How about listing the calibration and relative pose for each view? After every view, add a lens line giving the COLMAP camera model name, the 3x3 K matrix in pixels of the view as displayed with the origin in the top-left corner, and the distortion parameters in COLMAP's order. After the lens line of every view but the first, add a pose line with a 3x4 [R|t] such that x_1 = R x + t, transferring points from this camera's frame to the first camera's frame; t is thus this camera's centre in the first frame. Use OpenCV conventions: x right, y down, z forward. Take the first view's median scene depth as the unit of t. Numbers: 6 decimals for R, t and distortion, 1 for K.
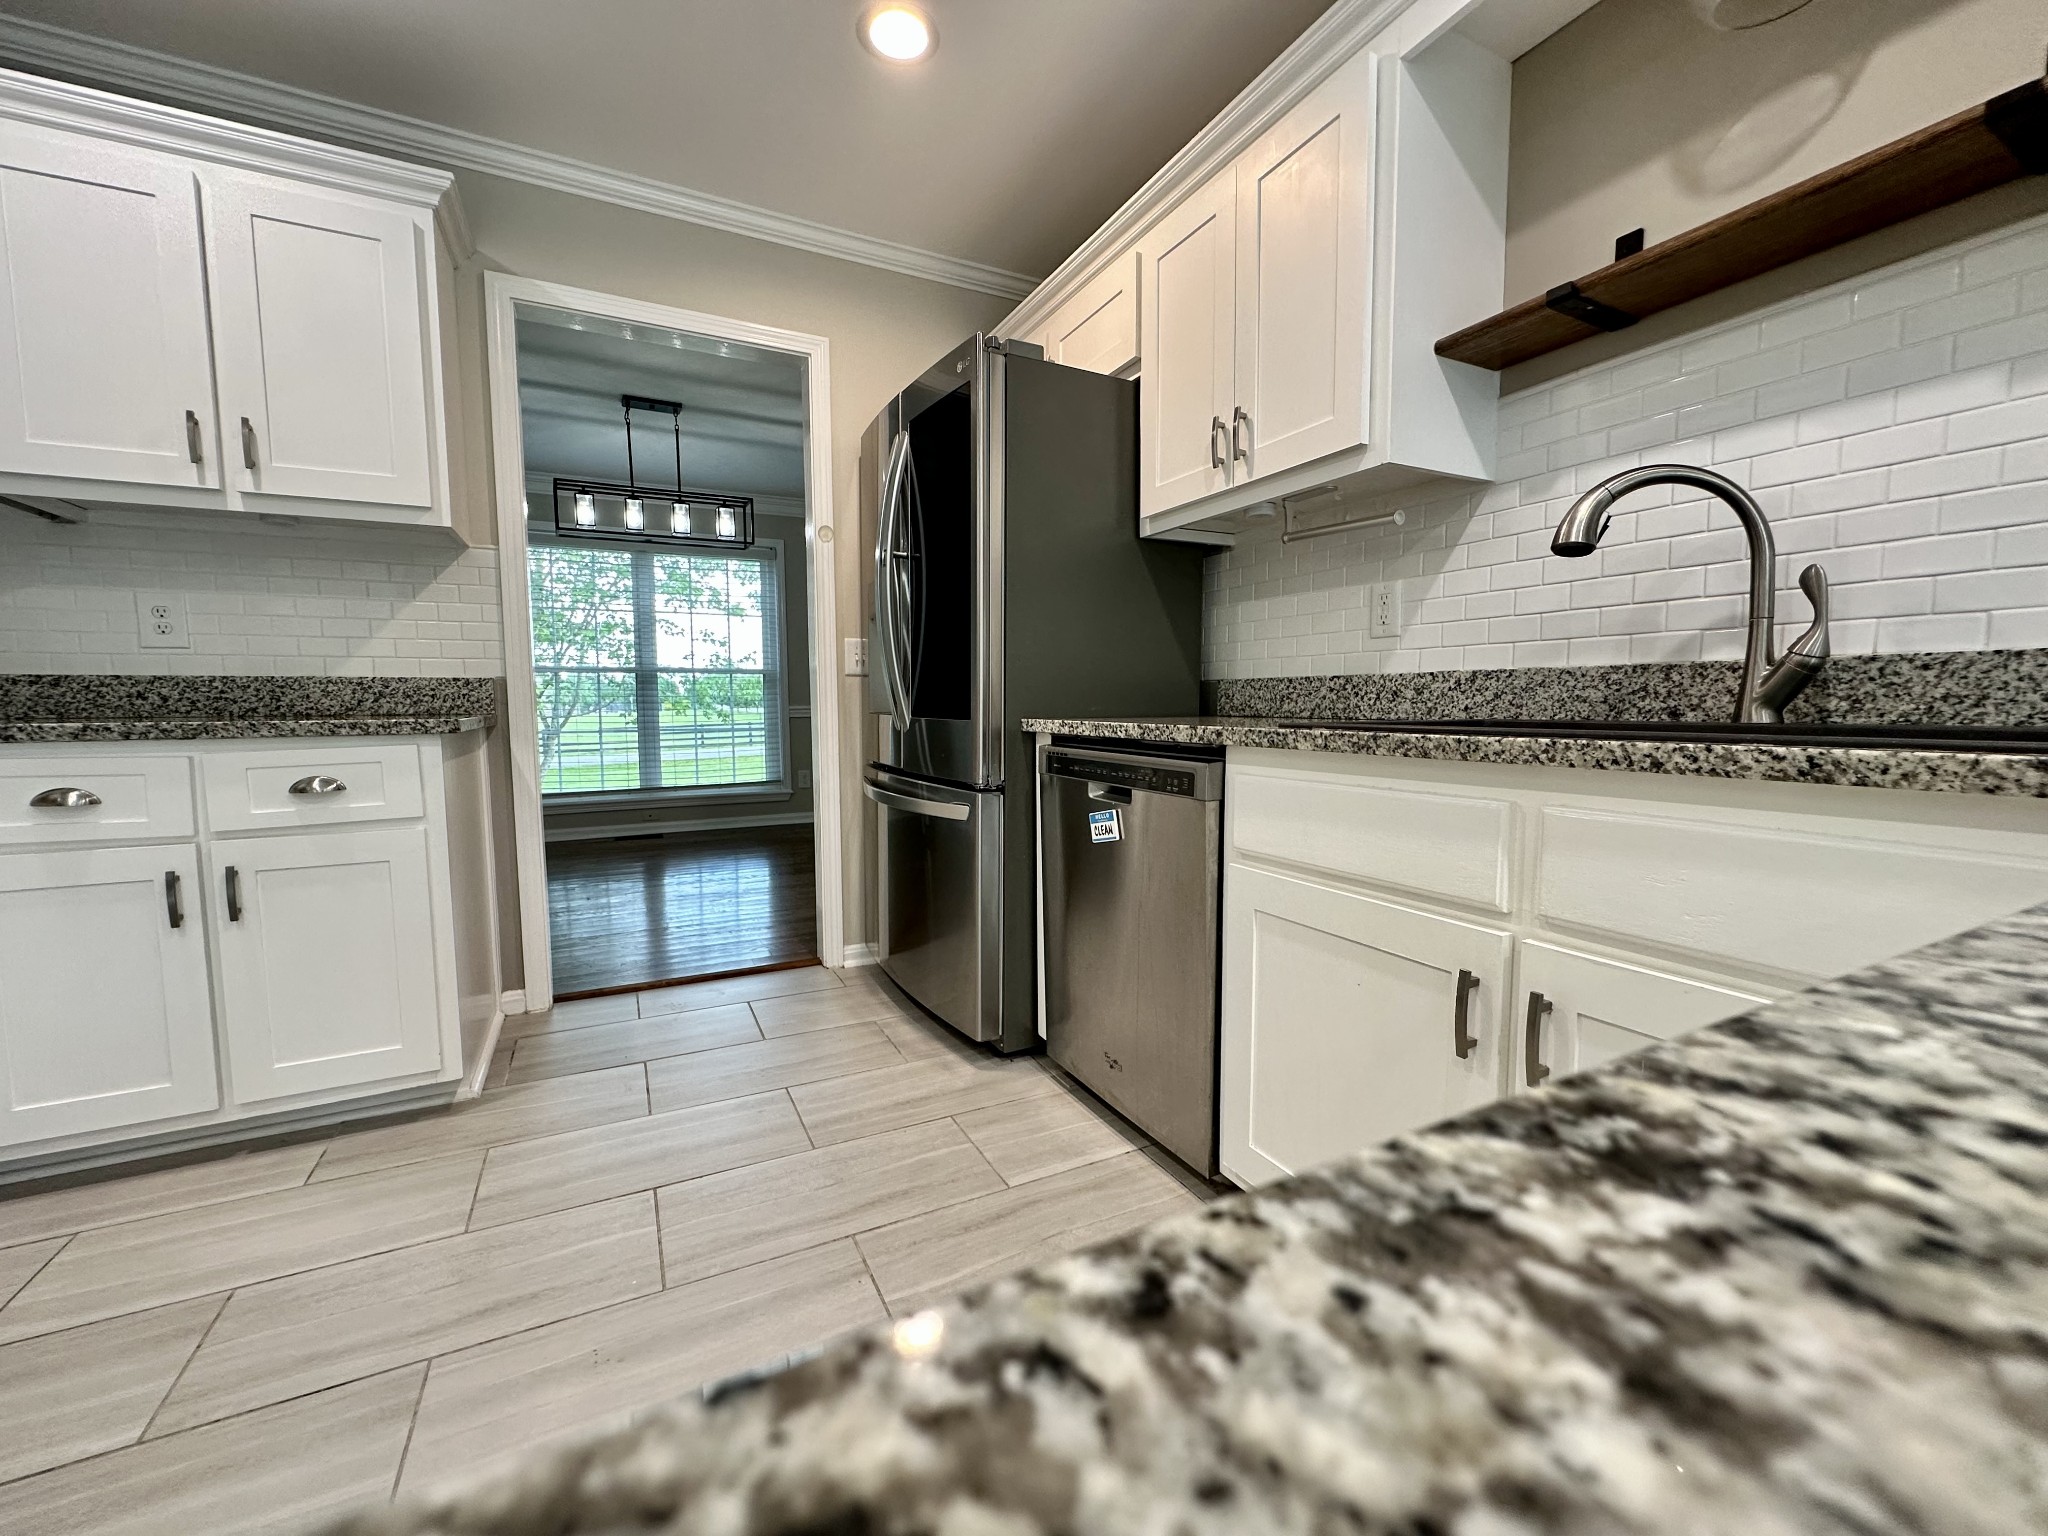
lens RADIAL K [[818.0, 0, 1026.5], [0, 818.0, 773.2], [0, 0, 1]] dist [-0.001662, -0.000168]
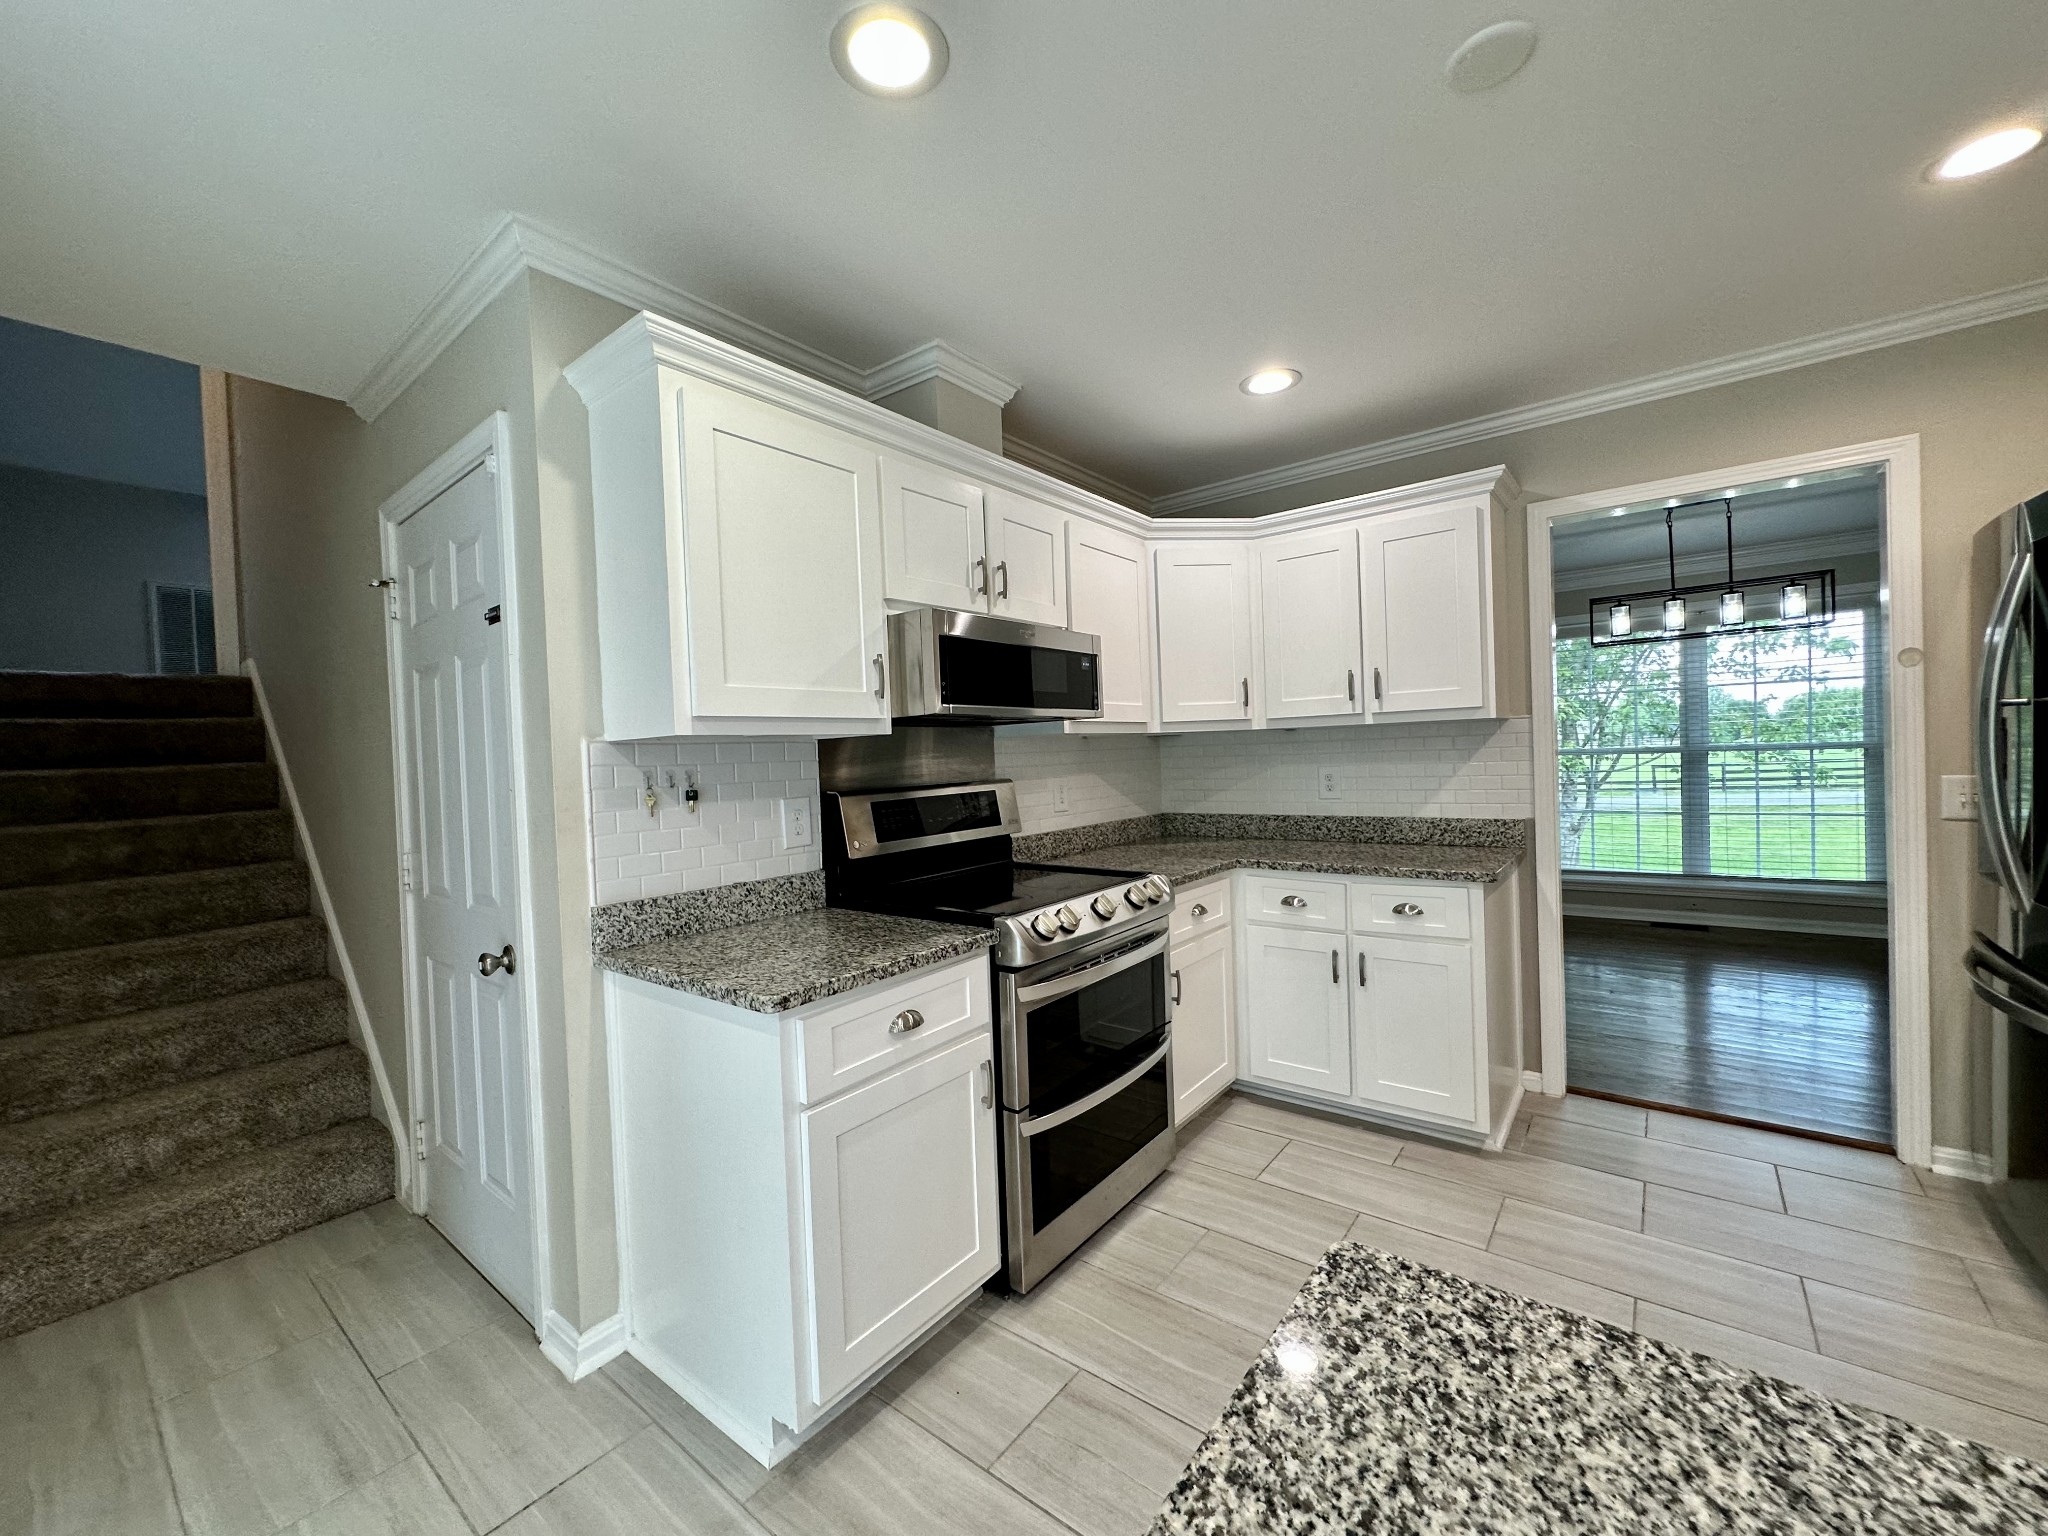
lens RADIAL K [[818.0, 0, 1013.8], [0, 818.0, 771.1], [0, 0, 1]] dist [-0.001662, -0.000168]
pose [[0.410994, 0.004770, -0.911626, 0.178858], [-0.040868, 0.999077, -0.013197, -0.145447], [0.910722, 0.042680, 0.410810, -0.246979]]
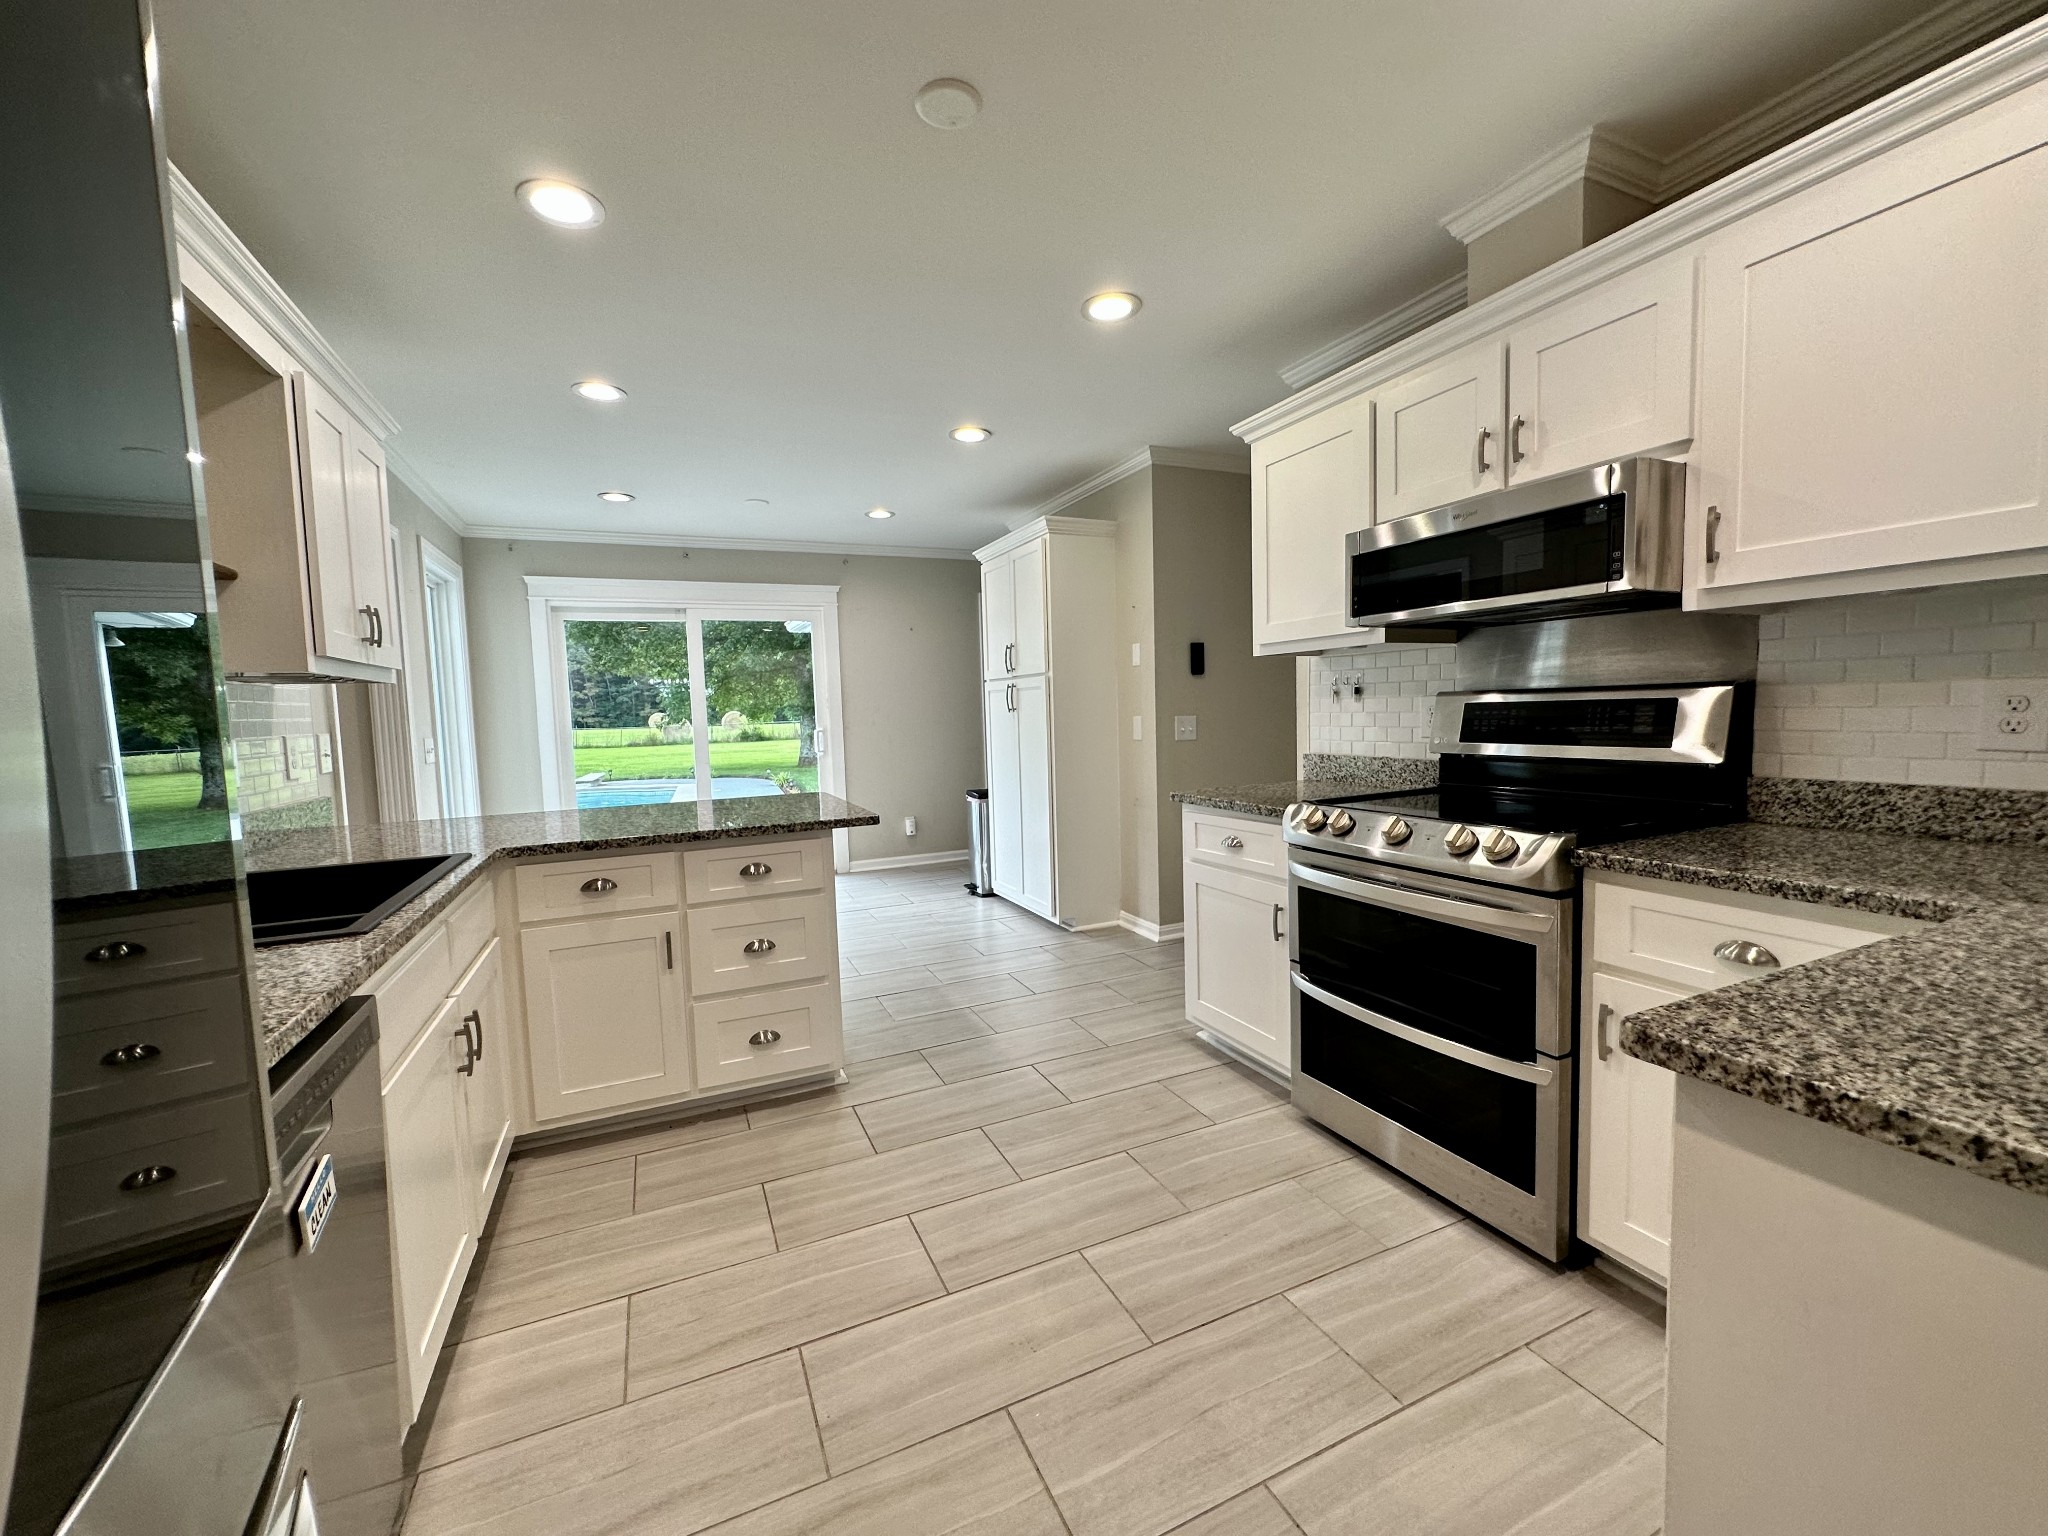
lens RADIAL K [[818.0, 0, 1021.3], [0, 818.0, 767.0], [0, 0, 1]] dist [-0.001662, -0.000168]
pose [[-0.997999, 0.033017, 0.053926, -0.344445], [0.041262, 0.986293, 0.159759, -0.230615], [-0.047912, 0.161664, -0.985682, 1.202170]]
